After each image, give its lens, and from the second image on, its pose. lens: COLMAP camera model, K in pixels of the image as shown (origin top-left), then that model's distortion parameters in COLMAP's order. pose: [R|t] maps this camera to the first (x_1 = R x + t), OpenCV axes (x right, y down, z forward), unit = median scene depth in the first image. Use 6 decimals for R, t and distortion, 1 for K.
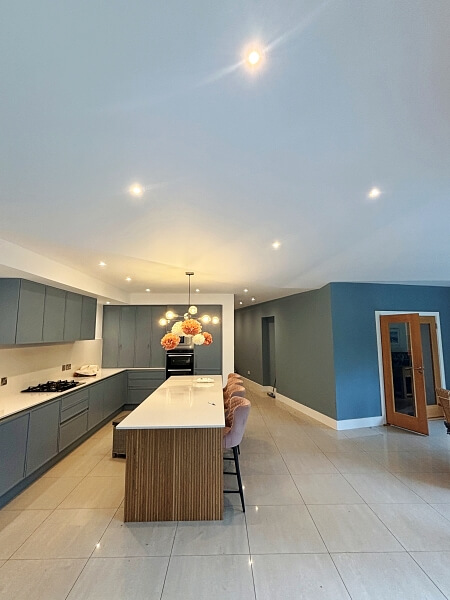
lens RADIAL K [[281.2, 0, 225.0], [0, 281.2, 300.0], [0, 0, 1]] dist [0.003962, -0.000262]
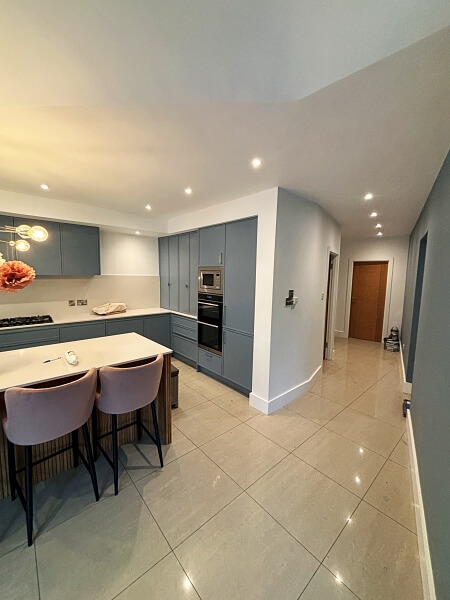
lens RADIAL K [[246.3, 0, 225.8], [0, 246.3, 298.6], [0, 0, 1]] dist [-0.000694, -0.000091]
pose [[0.652154, 0.091591, -0.752533, 0.386932], [0.066460, 0.981945, 0.177108, 0.106870], [0.755168, -0.165515, 0.634292, 0.830896]]
